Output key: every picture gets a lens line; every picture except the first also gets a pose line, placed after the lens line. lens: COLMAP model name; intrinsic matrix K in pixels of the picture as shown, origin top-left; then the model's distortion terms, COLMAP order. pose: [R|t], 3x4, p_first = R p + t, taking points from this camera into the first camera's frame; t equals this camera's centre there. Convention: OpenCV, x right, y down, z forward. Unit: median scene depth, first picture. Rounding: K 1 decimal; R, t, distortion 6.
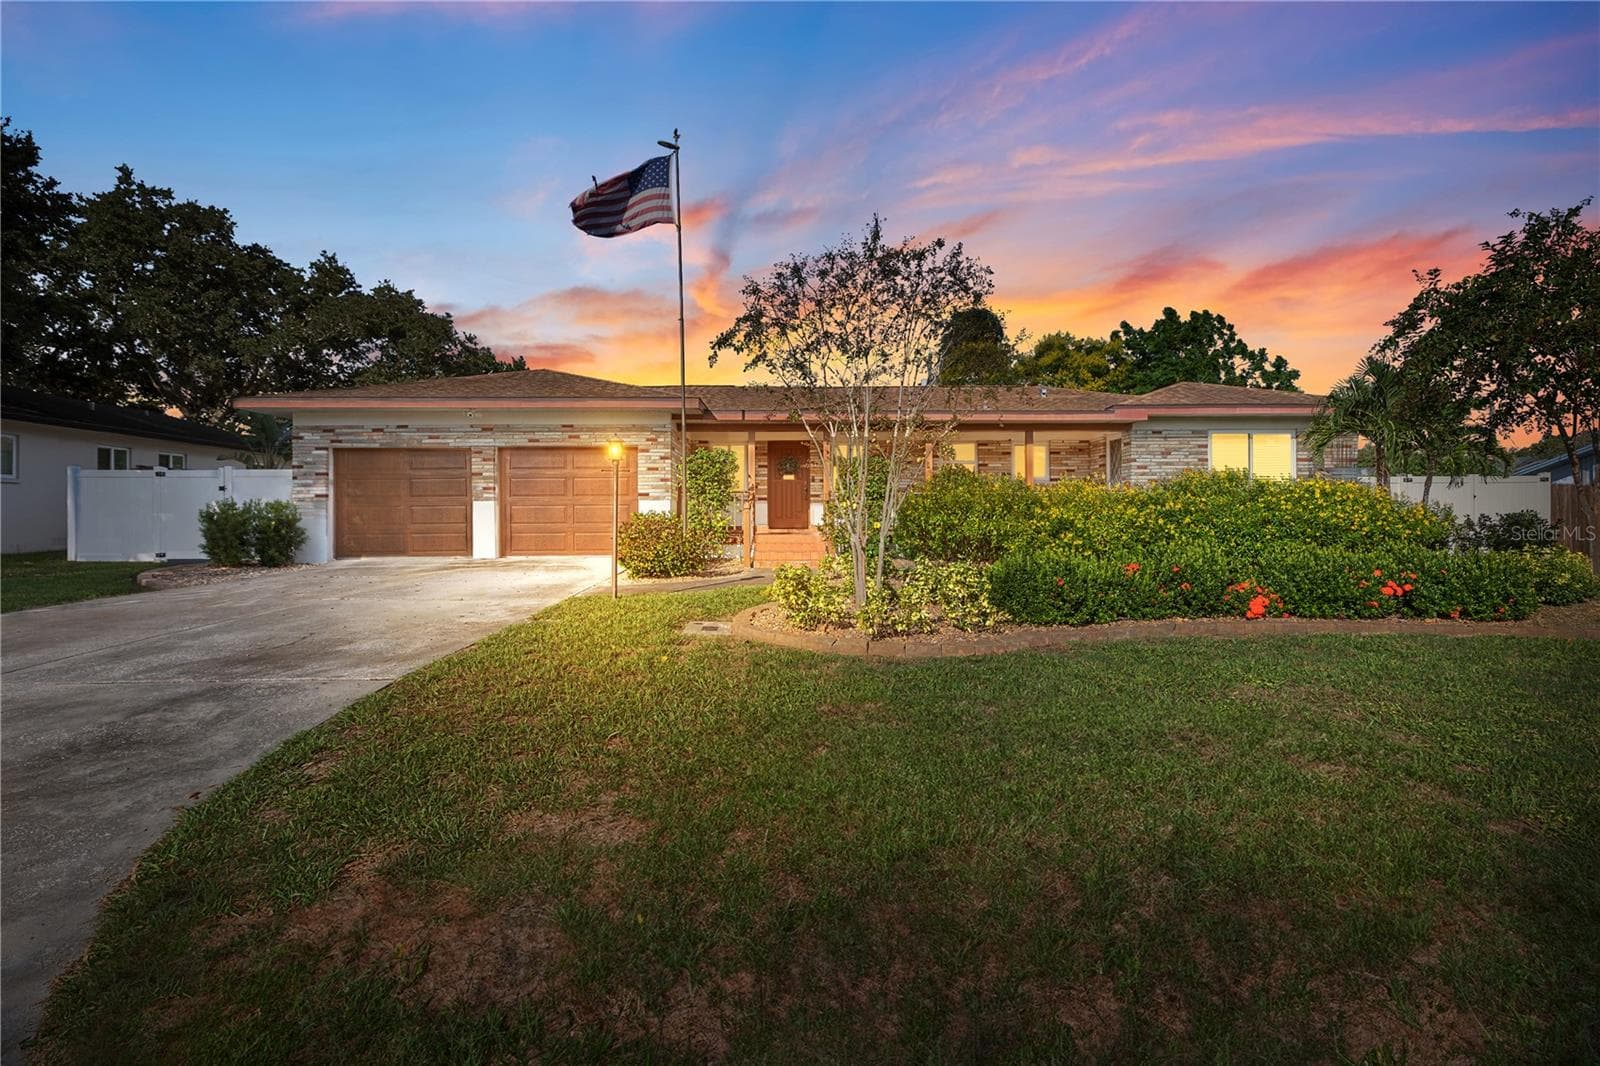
lens RADIAL K [[720.2, 0, 802.7], [0, 720.2, 534.1], [0, 0, 1]] dist [-0.000324, 0.000140]
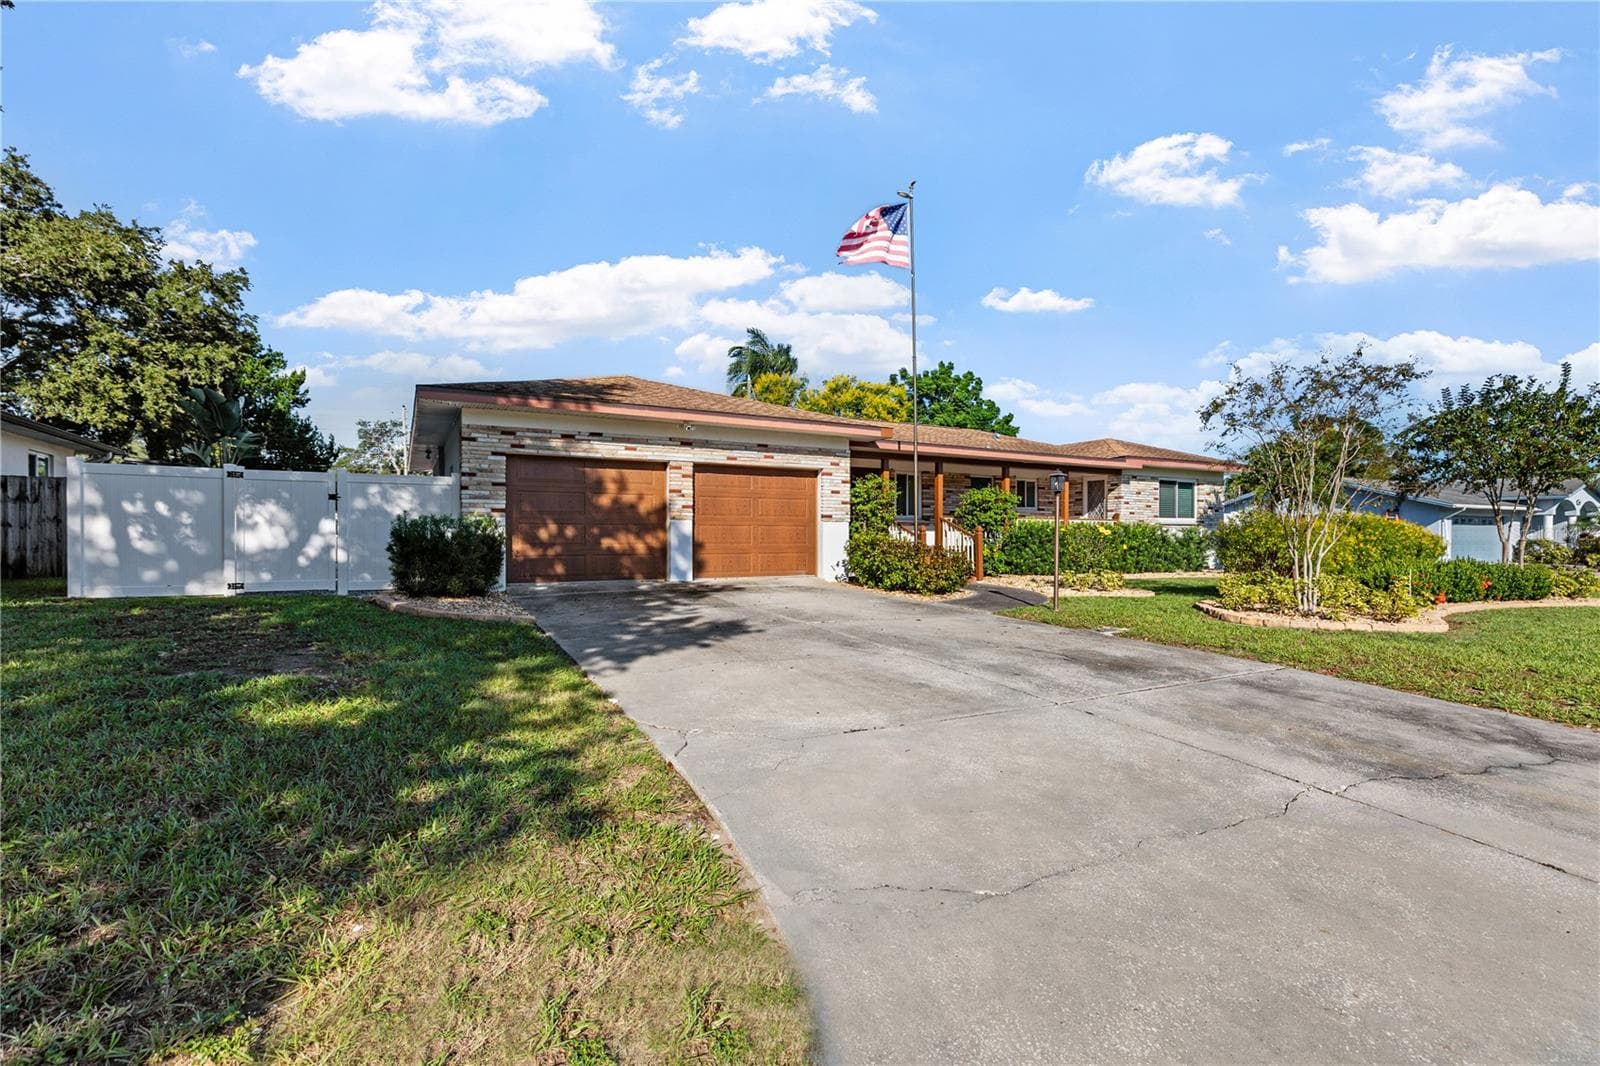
lens RADIAL K [[720.2, 0, 802.7], [0, 720.2, 534.1], [0, 0, 1]] dist [-0.000324, 0.000140]
pose [[0.897659, 0.010744, 0.440560, -0.710986], [-0.002446, 0.999809, -0.019399, -0.010693], [-0.440684, 0.016336, 0.897514, 0.099130]]
